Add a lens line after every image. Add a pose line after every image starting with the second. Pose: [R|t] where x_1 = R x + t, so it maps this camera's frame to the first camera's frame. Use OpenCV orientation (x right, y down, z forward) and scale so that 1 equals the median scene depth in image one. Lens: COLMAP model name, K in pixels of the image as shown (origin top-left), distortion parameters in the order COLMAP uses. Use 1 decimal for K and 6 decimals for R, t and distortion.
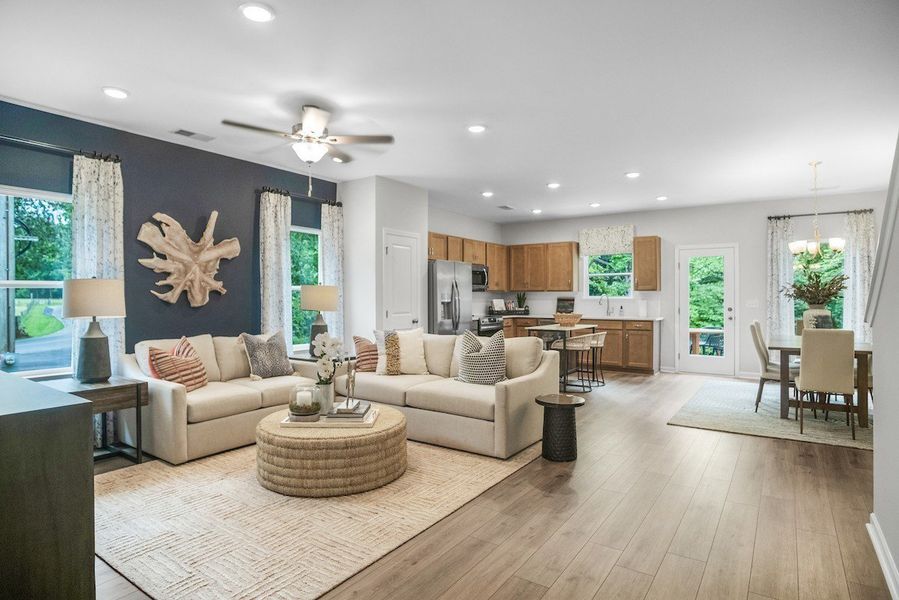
lens RADIAL K [[470.7, 0, 451.6], [0, 470.7, 304.0], [0, 0, 1]] dist [-0.000045, 0.000398]
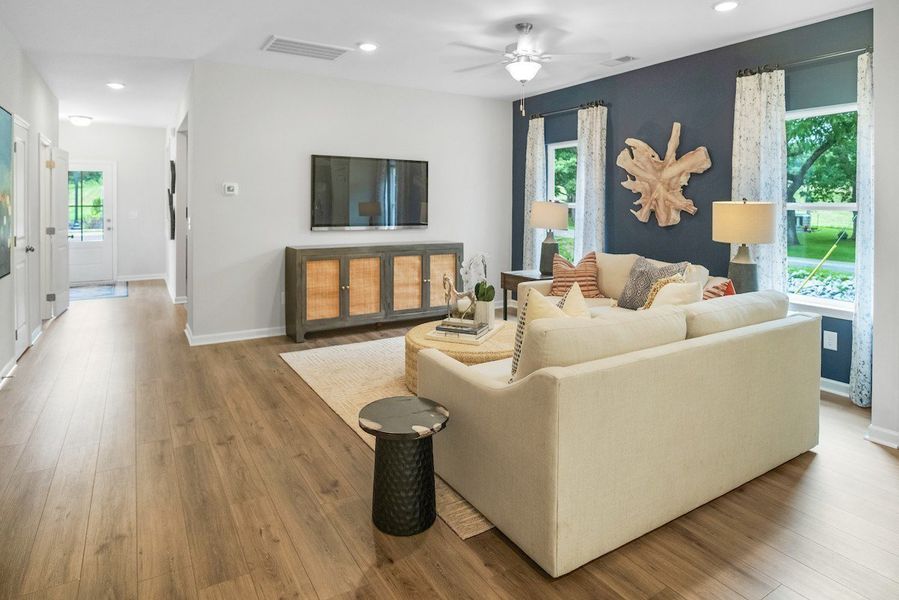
lens RADIAL K [[512.1, 0, 449.5], [0, 512.1, 300.0], [0, 0, 1]] dist [-0.087660, -0.000152]
pose [[-0.398727, 0.165657, -0.901984, 0.500082], [-0.008459, 0.982843, 0.184247, -0.026758], [0.917031, 0.081094, -0.390485, 0.835735]]
